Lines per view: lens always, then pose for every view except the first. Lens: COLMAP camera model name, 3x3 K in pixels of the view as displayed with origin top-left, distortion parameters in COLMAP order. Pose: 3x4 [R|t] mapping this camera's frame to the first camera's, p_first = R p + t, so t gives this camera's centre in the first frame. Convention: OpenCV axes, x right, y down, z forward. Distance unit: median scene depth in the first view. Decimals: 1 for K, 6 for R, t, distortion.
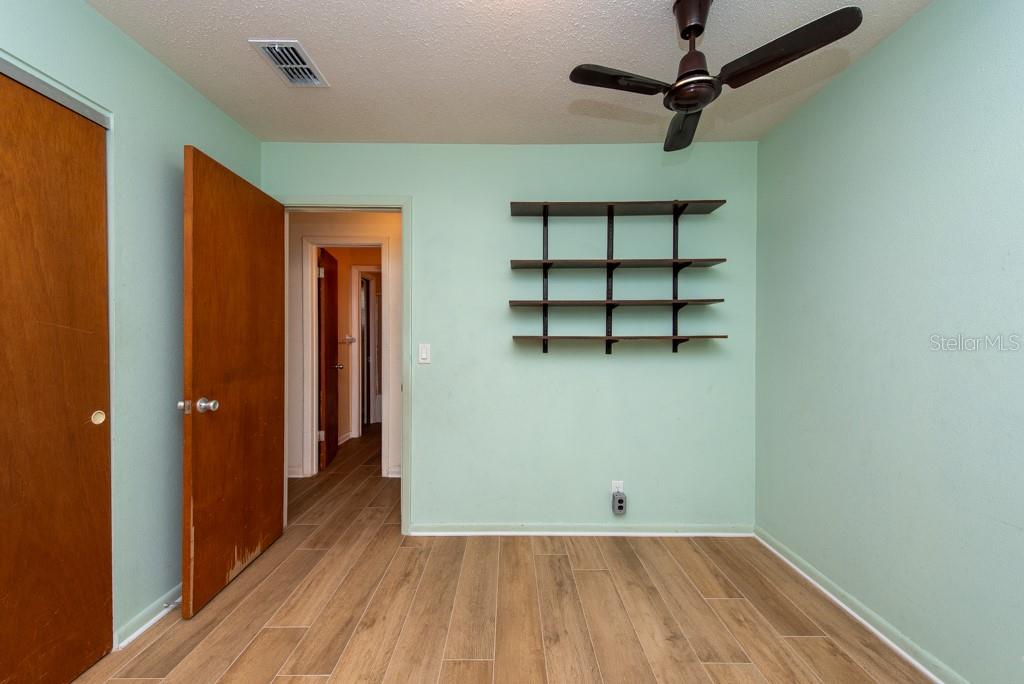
lens RADIAL K [[395.7, 0, 512.0], [0, 395.7, 342.0], [0, 0, 1]] dist [0.000735, 0.000050]
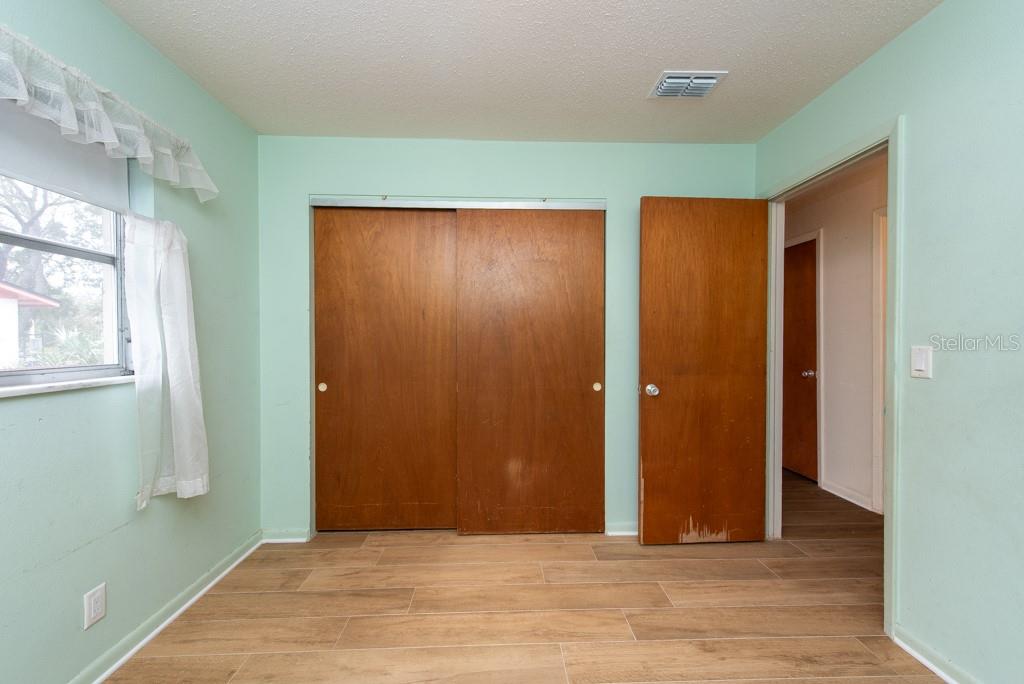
lens RADIAL K [[407.0, 0, 514.7], [0, 407.0, 344.2], [0, 0, 1]] dist [-0.000188, -0.000130]
pose [[0.033764, 0.009984, -0.999380, 0.509709], [-0.003072, 0.999946, 0.009886, -0.002887], [0.999425, 0.002736, 0.033793, 0.470586]]
